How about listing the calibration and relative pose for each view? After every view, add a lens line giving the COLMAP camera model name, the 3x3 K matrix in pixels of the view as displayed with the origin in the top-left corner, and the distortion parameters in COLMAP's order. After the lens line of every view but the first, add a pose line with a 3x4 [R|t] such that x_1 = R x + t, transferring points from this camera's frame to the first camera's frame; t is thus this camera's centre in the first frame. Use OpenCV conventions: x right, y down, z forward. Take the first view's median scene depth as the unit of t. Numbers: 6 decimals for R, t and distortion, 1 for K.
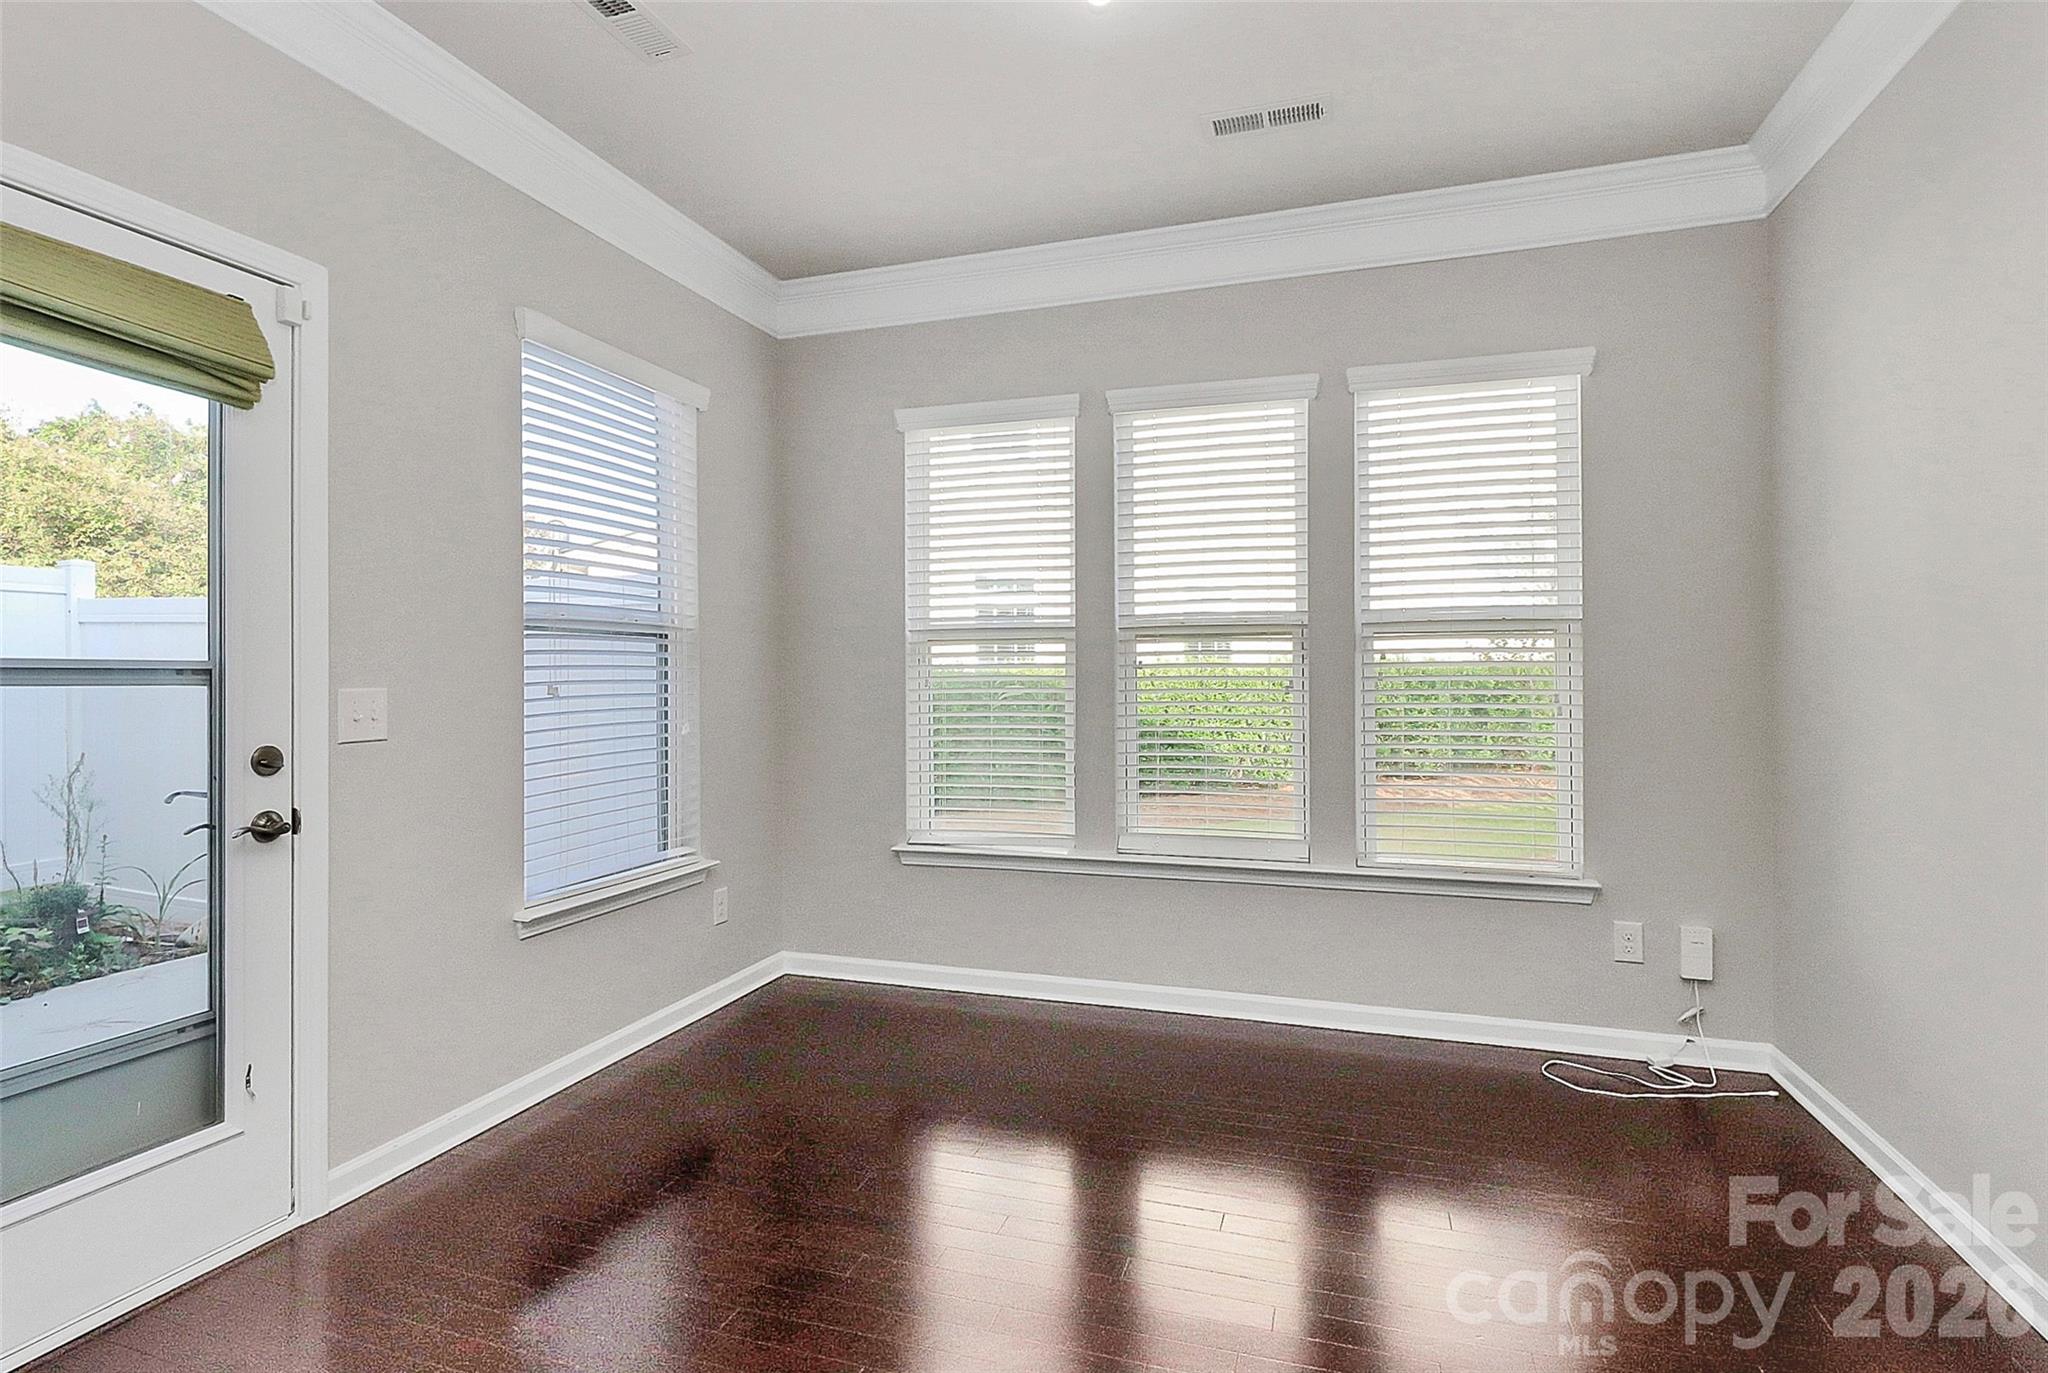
lens RADIAL K [[1018.6, 0, 1001.8], [0, 1018.6, 678.3], [0, 0, 1]] dist [0.037577, -0.028912]
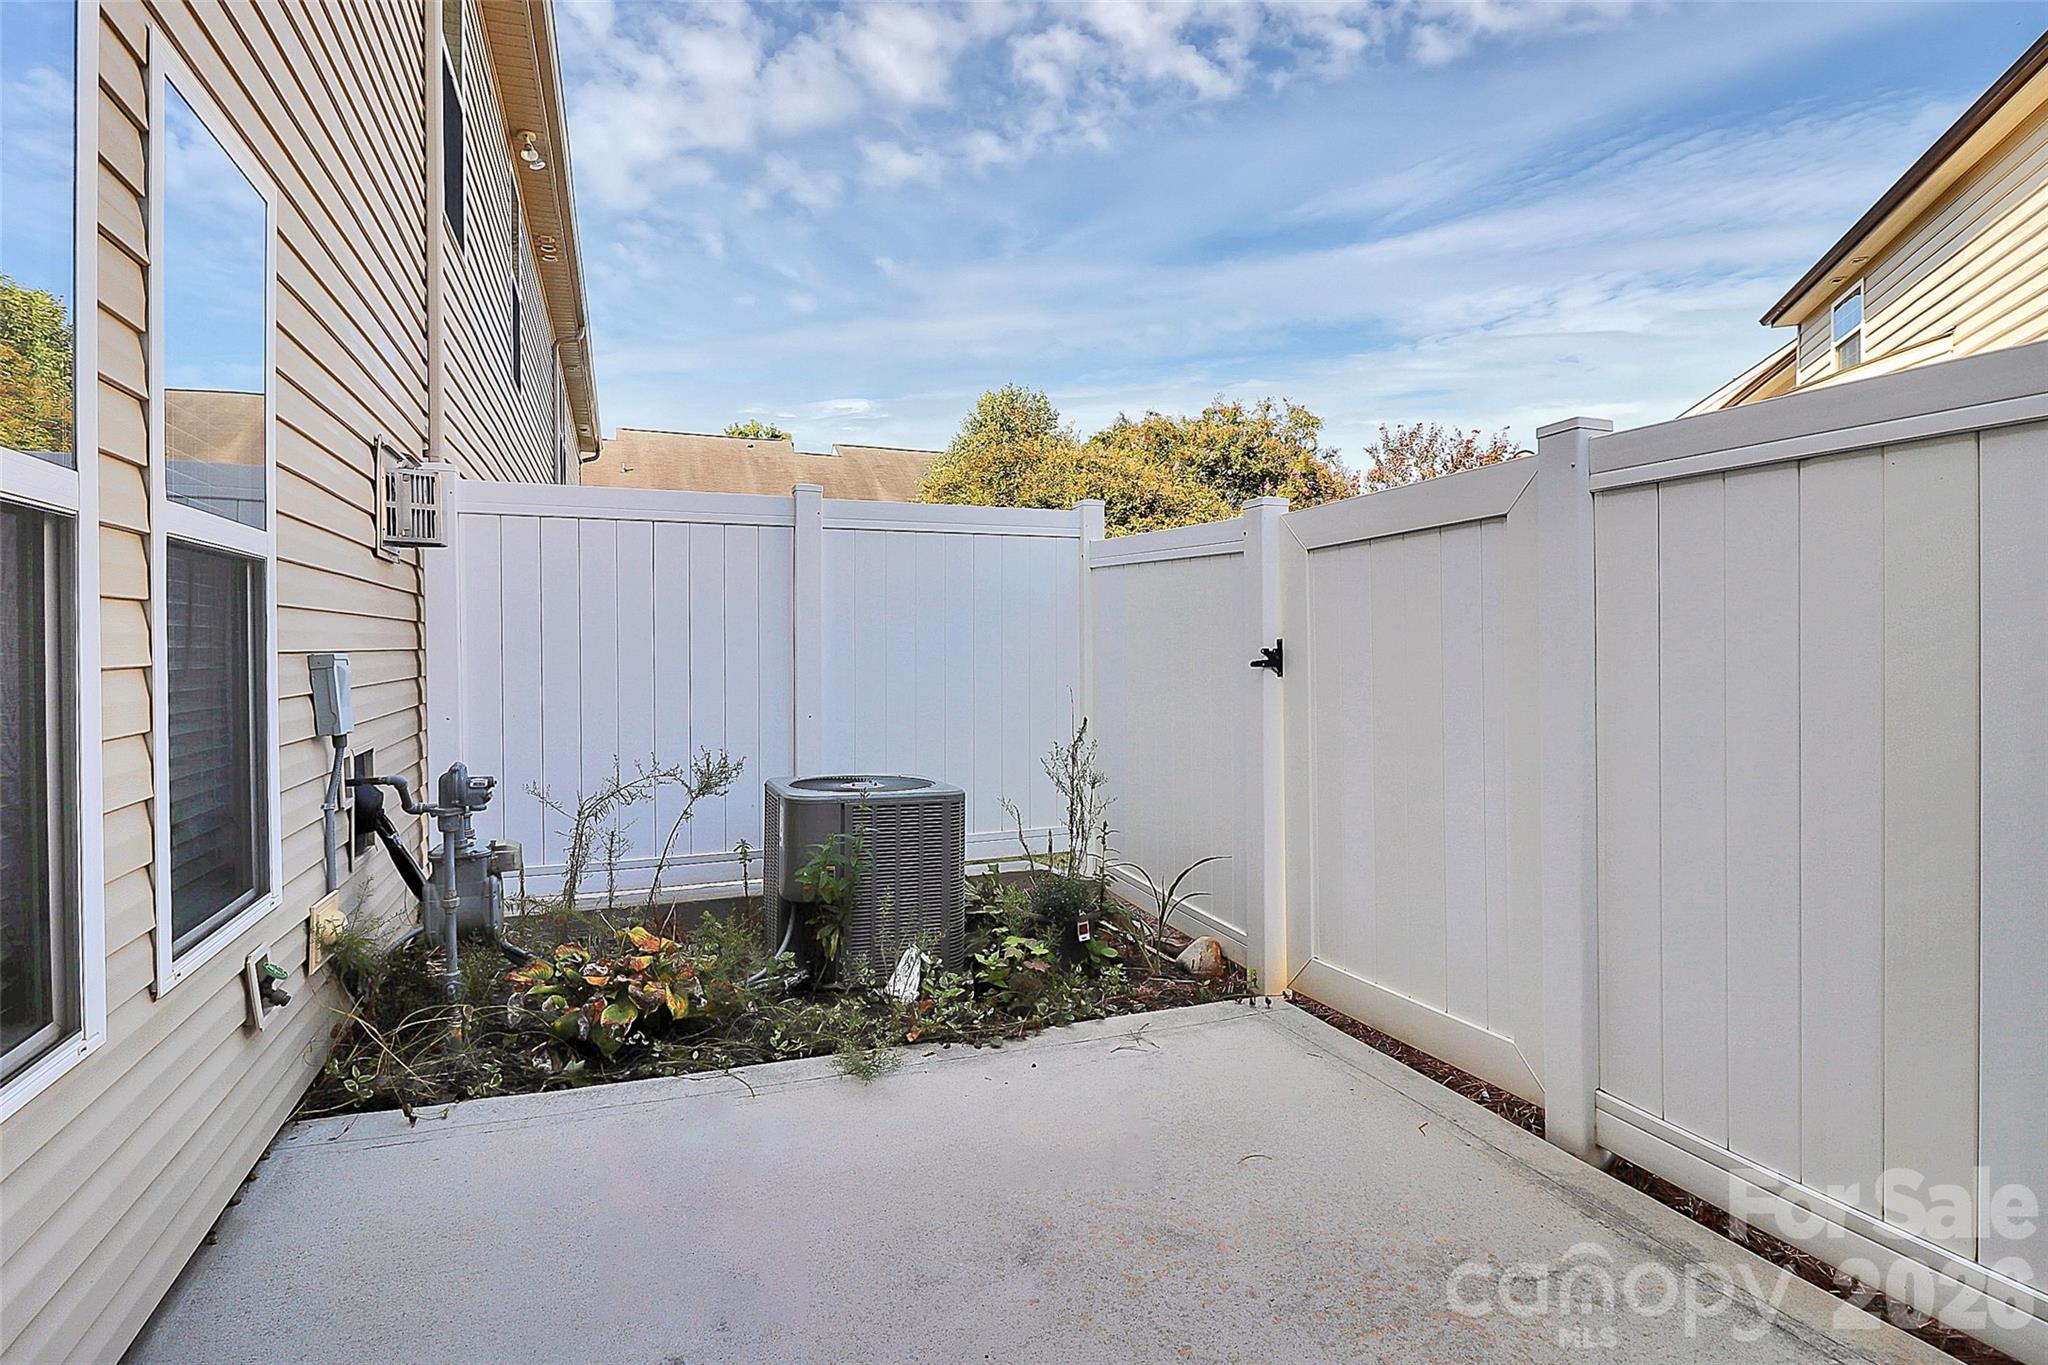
lens RADIAL K [[941.4, 0, 1023.3], [0, 941.4, 651.5], [0, 0, 1]] dist [0.000659, -0.000356]
pose [[0.671862, 0.007592, -0.740637, -0.323933], [-0.000538, 0.999952, 0.009763, 0.010951], [0.740676, -0.006161, 0.671834, 0.401896]]
